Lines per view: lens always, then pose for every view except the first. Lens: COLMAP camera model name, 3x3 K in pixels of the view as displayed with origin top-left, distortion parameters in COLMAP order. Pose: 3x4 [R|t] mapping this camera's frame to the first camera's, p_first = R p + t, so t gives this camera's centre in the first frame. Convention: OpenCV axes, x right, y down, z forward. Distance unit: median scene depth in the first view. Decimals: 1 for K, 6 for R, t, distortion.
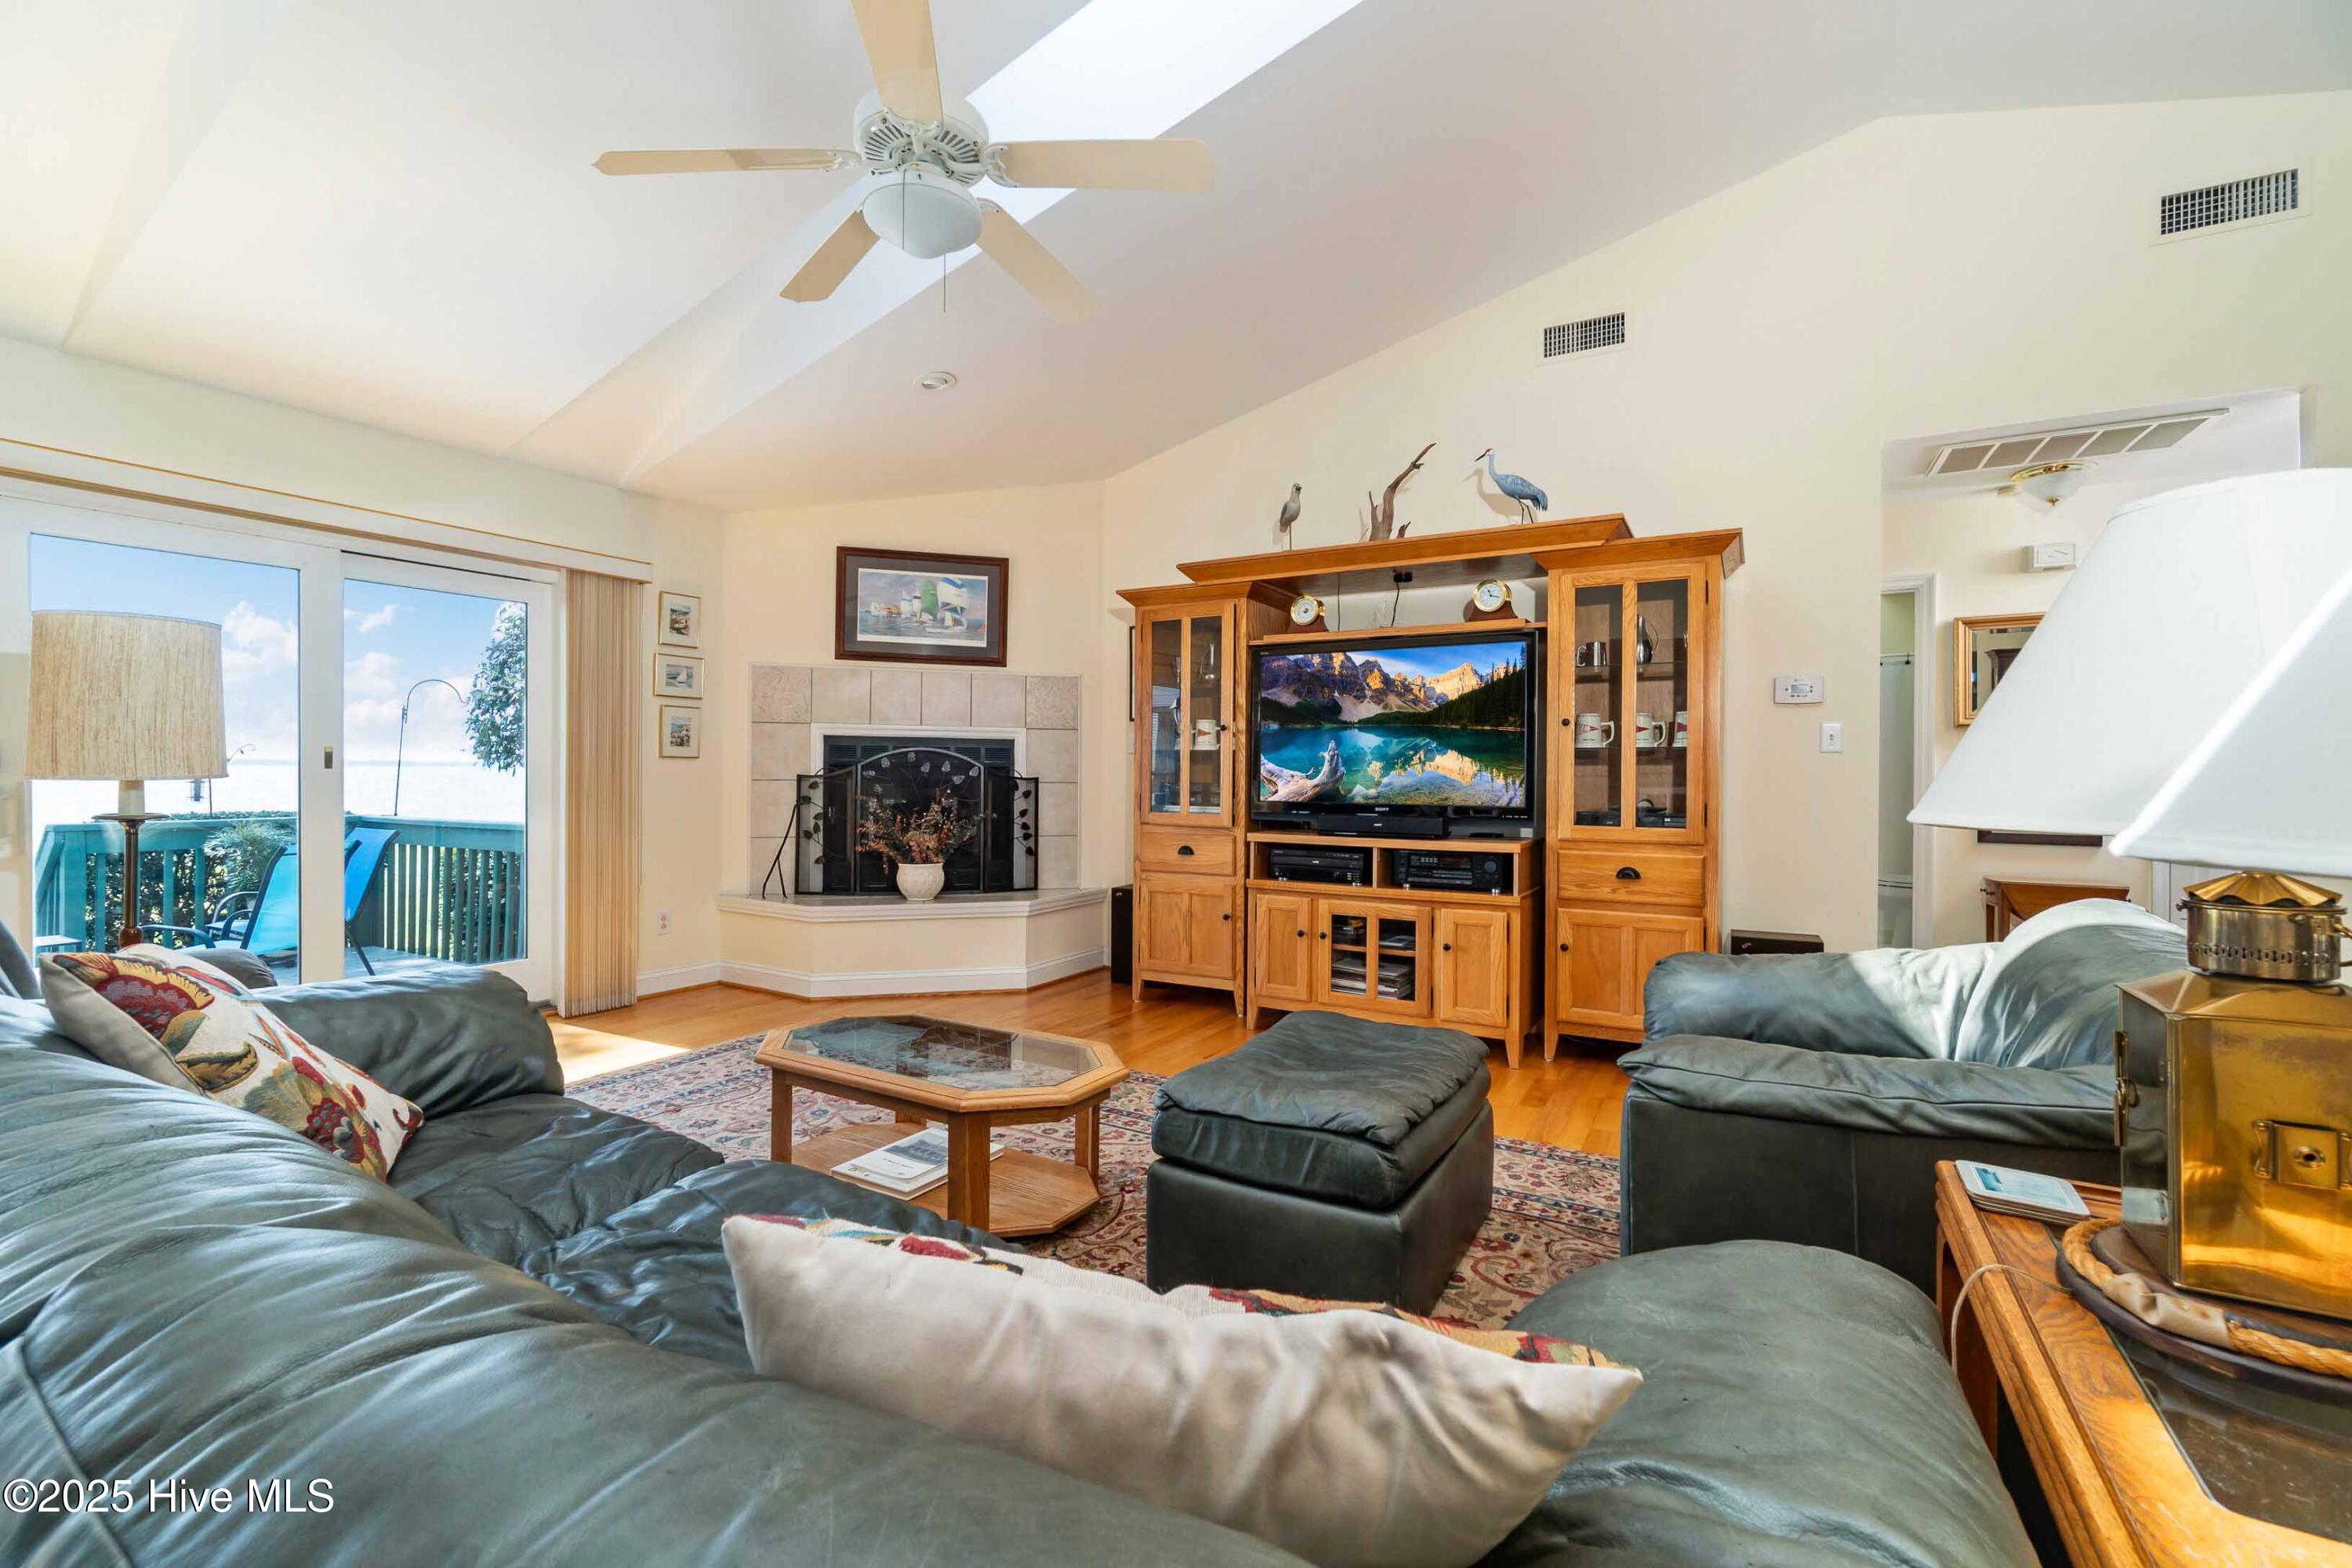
lens RADIAL K [[1024.5, 0, 1167.5], [0, 1024.5, 770.9], [0, 0, 1]] dist [-0.001419, -0.000157]
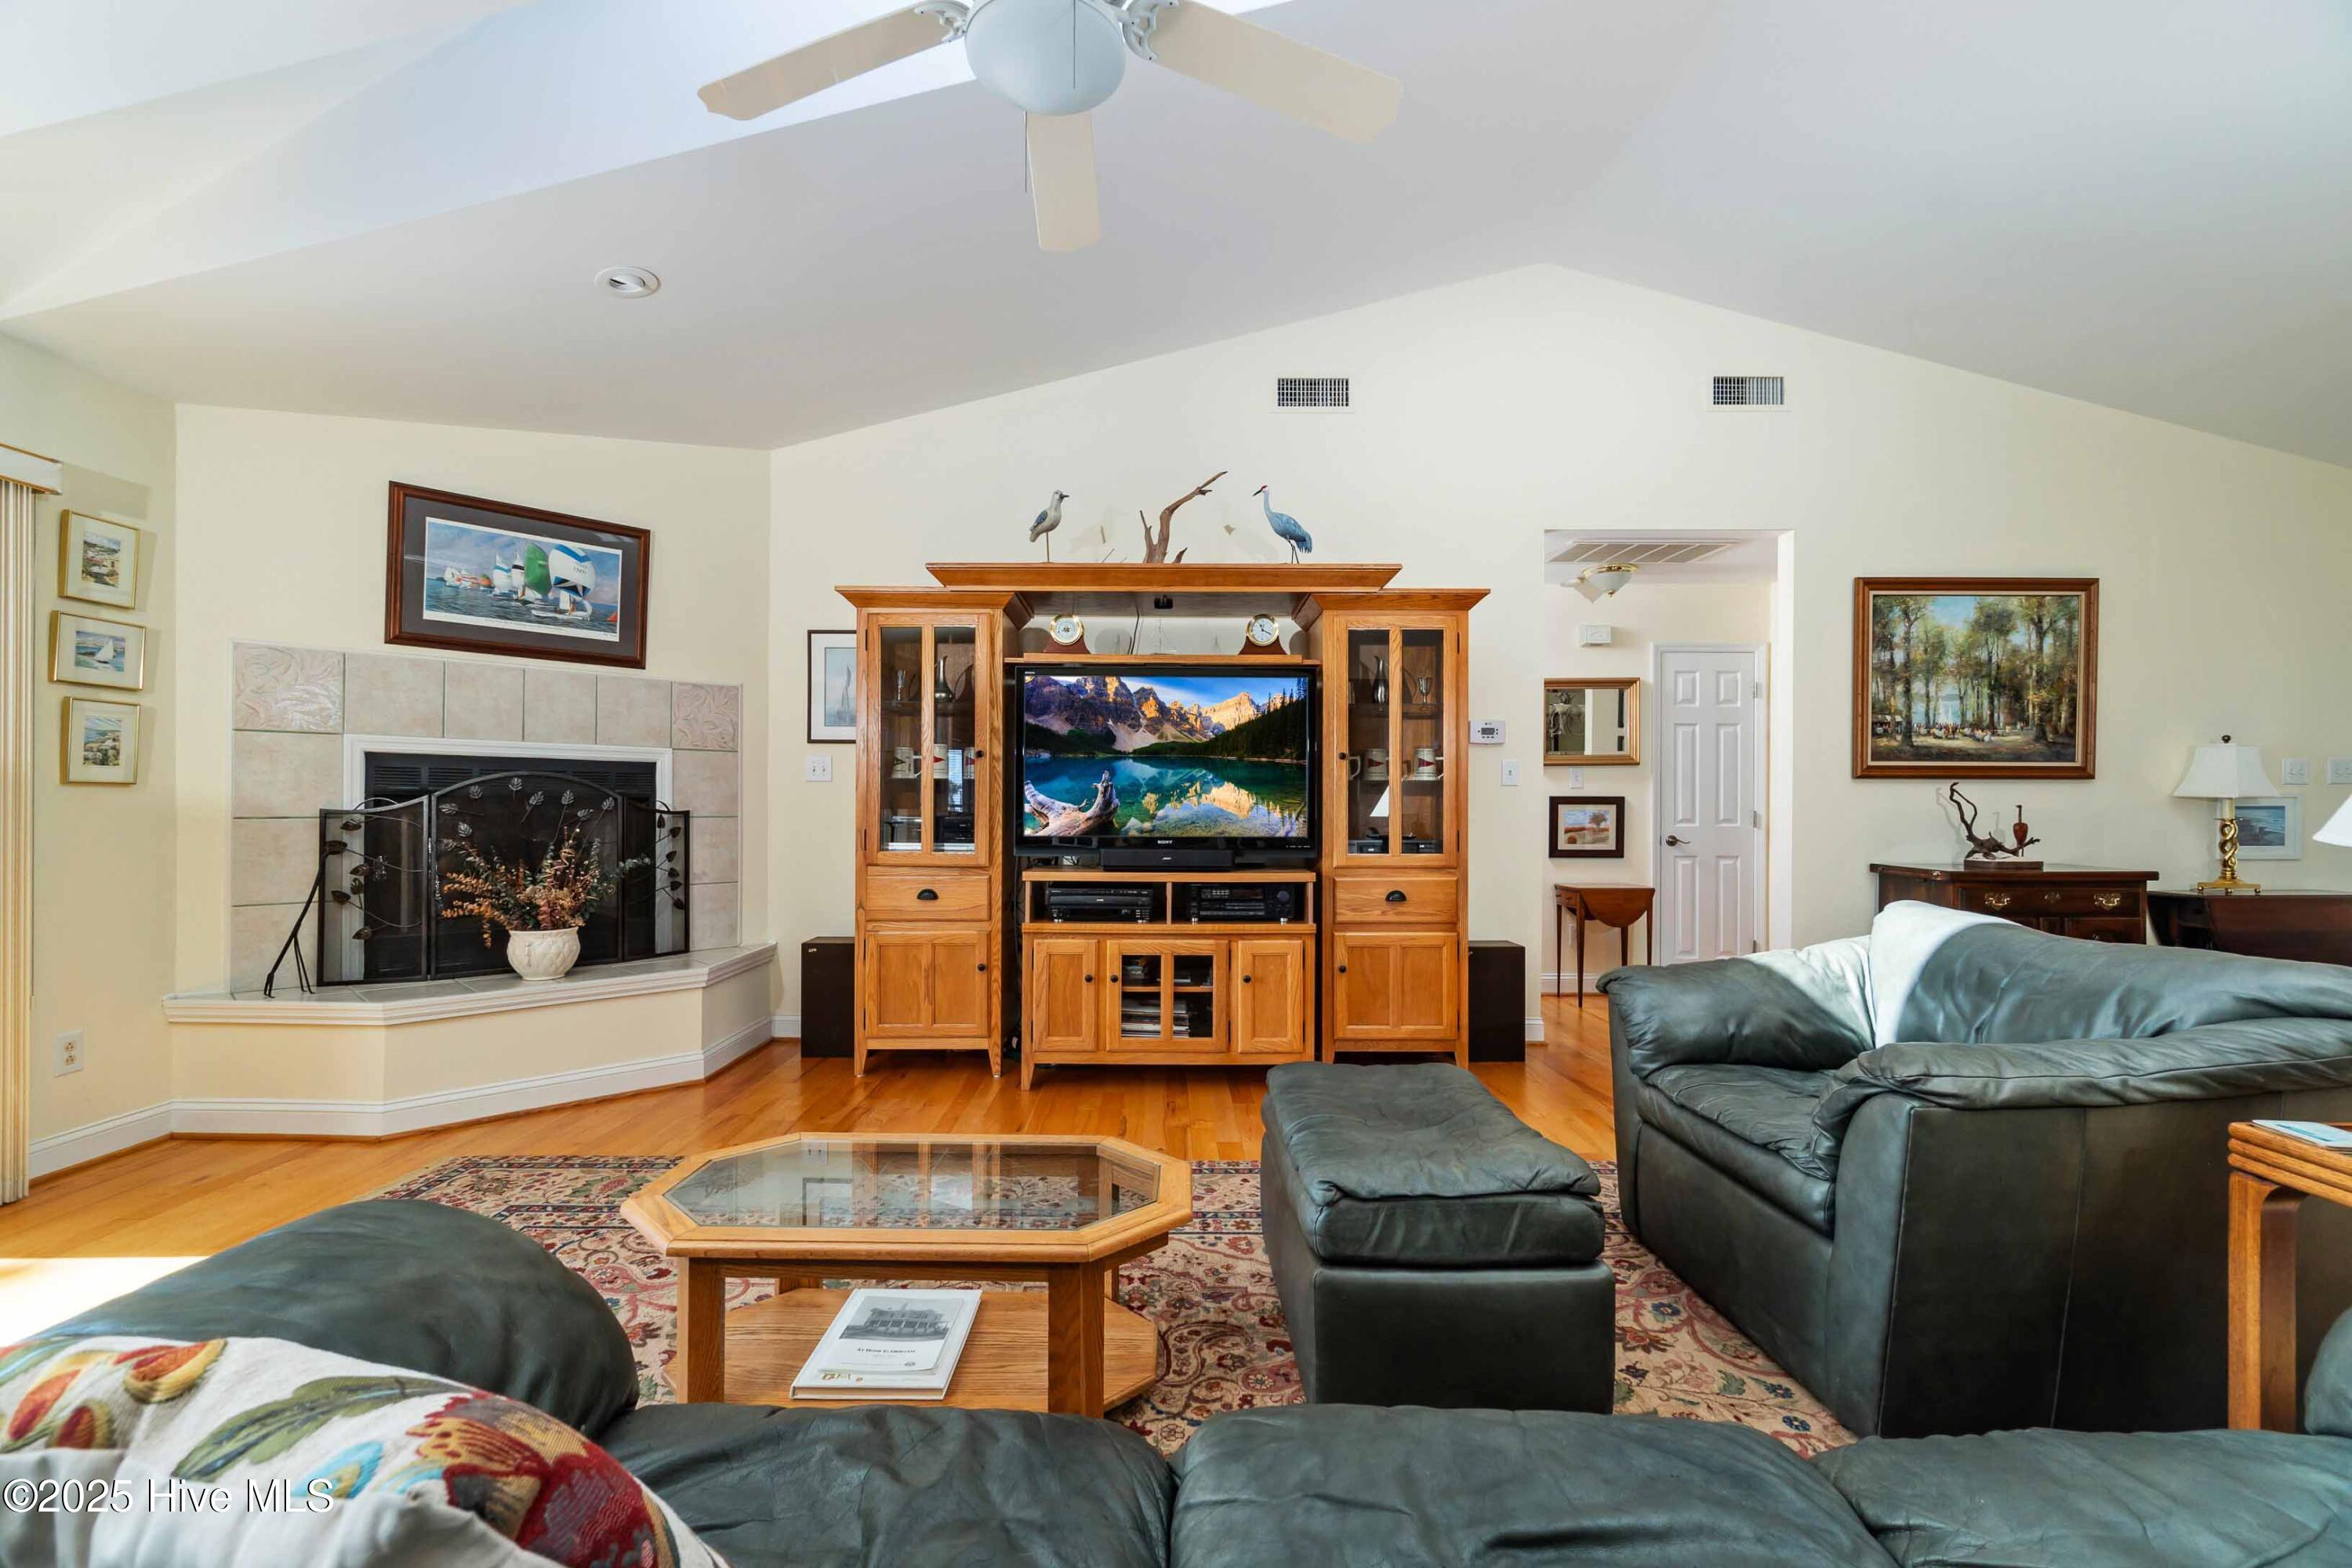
lens RADIAL K [[1022.4, 0, 1170.1], [0, 1022.4, 801.4], [0, 0, 1]] dist [-0.002558, -0.000347]
pose [[0.860885, -0.002360, 0.508794, -0.267769], [0.001252, 0.999996, 0.002521, -0.003308], [-0.508798, -0.001533, 0.860885, 0.163273]]
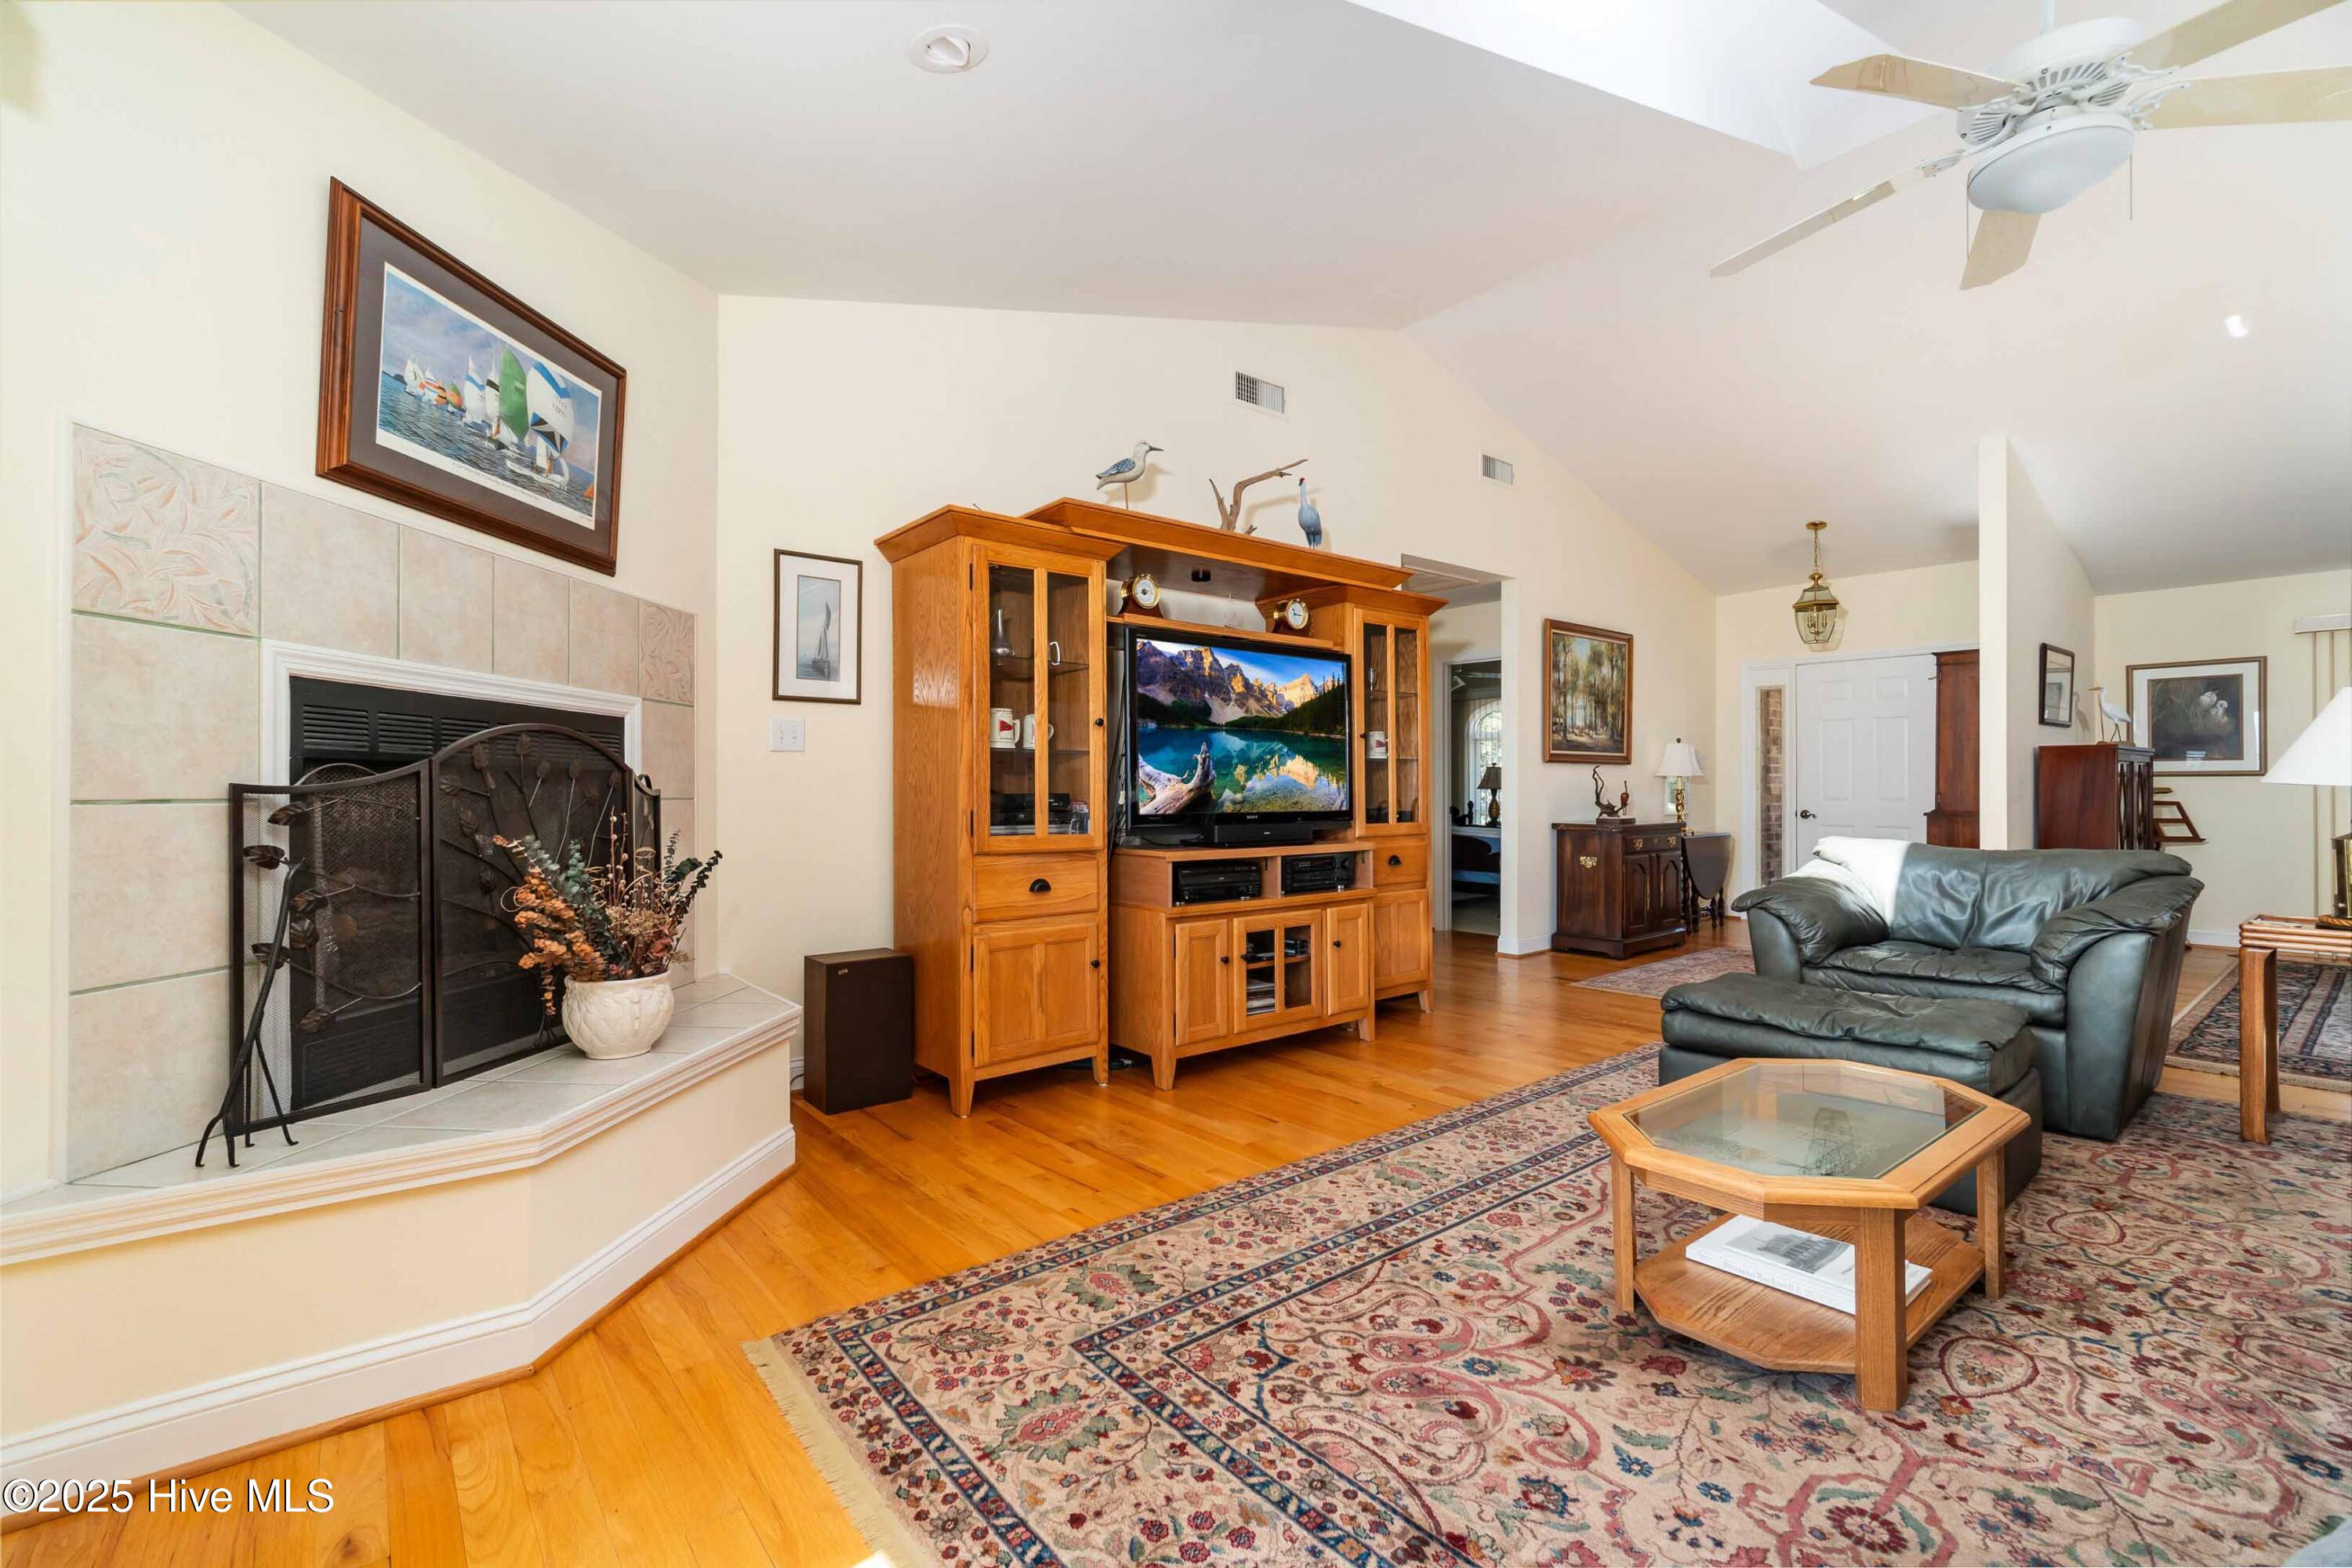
lens RADIAL K [[1010.9, 0, 1176.0], [0, 1010.9, 784.0], [0, 0, 1]] dist [-0.000974, -0.000205]
pose [[0.353143, -0.000728, 0.935569, -0.683857], [0.005649, 0.999983, -0.001354, 0.006938], [-0.935552, 0.005763, 0.353141, 0.709218]]
